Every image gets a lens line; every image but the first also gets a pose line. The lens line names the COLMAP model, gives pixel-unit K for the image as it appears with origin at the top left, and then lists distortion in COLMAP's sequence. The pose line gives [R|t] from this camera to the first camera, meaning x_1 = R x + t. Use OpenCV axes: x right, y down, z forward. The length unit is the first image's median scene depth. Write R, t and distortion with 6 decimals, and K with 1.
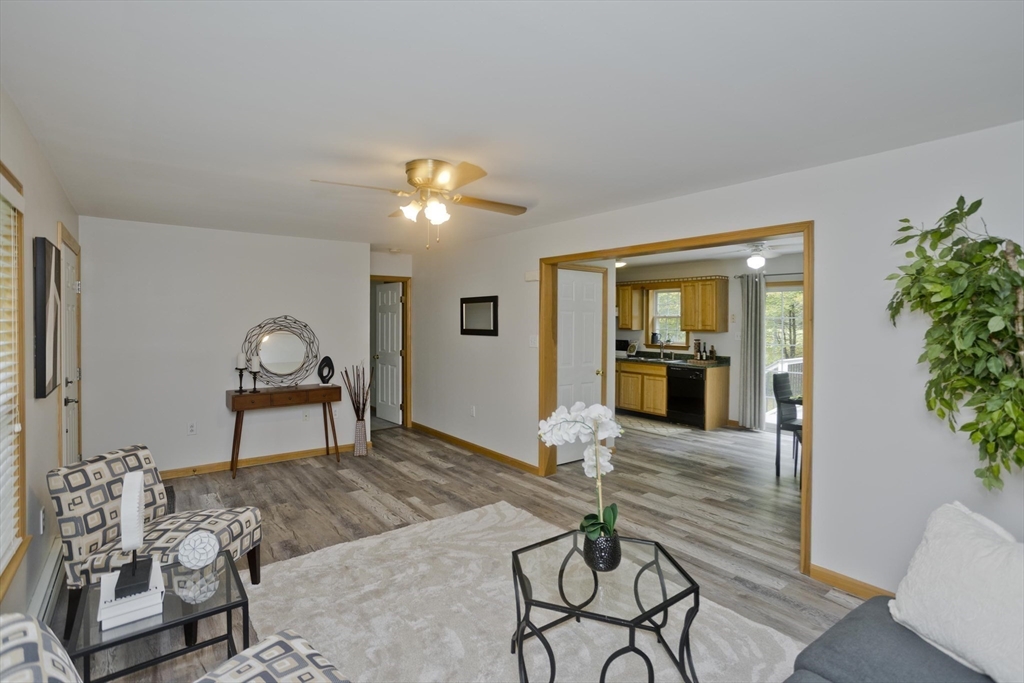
lens RADIAL K [[494.4, 0, 507.9], [0, 494.4, 332.6], [0, 0, 1]] dist [-0.033311, 0.010714]
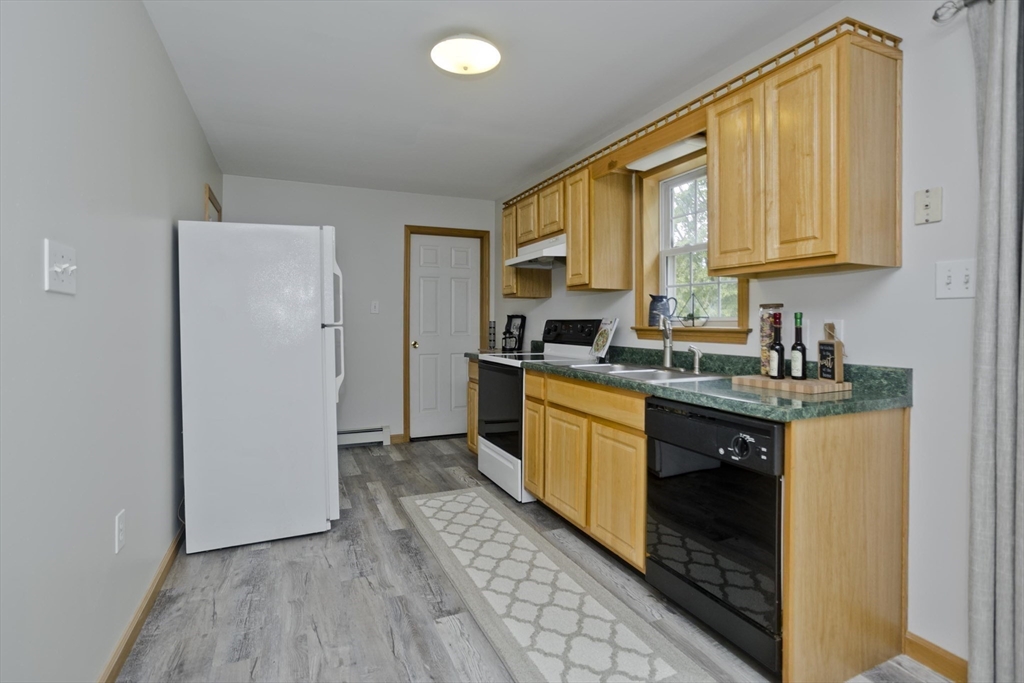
lens RADIAL K [[494.4, 0, 503.5], [0, 494.4, 323.6], [0, 0, 1]] dist [-0.033311, 0.010714]
pose [[0.969270, 0.003220, -0.245979, 0.303602], [-0.009063, 0.999703, -0.022627, 0.032684], [0.245833, 0.024161, 0.969011, 0.689462]]
